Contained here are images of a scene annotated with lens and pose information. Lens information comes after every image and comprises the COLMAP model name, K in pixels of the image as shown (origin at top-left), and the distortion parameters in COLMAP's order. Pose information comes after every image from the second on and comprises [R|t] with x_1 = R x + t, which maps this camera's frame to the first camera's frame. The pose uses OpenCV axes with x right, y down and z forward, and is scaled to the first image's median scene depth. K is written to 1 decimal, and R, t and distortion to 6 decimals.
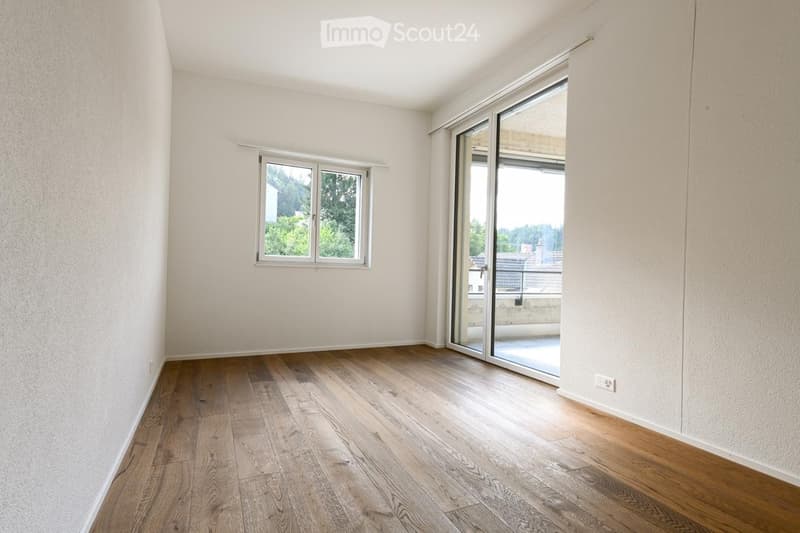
lens RADIAL K [[413.4, 0, 397.9], [0, 413.4, 264.4], [0, 0, 1]] dist [0.033505, 0.000534]
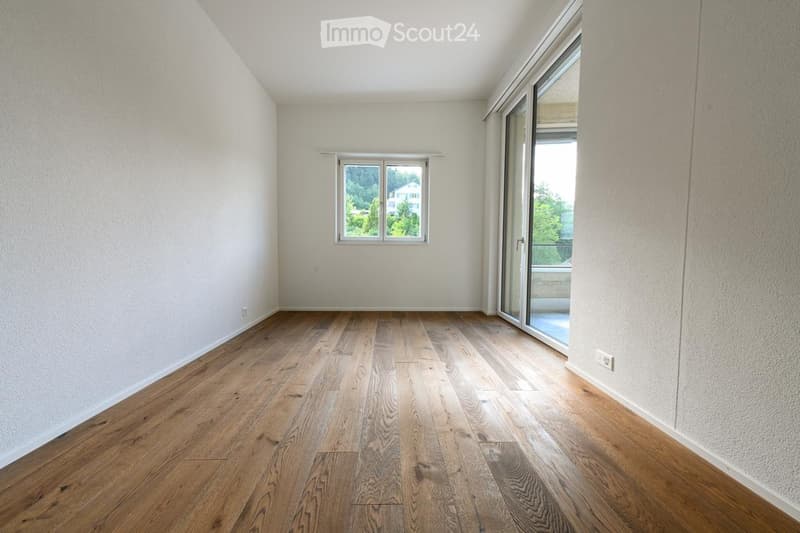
lens RADIAL K [[324.3, 0, 425.7], [0, 324.3, 264.8], [0, 0, 1]] dist [0.015917, 0.000041]
pose [[0.913514, -0.002086, -0.406802, 0.415558], [0.019433, 0.999069, 0.038515, 0.043692], [0.406343, -0.043090, 0.912704, 0.206311]]
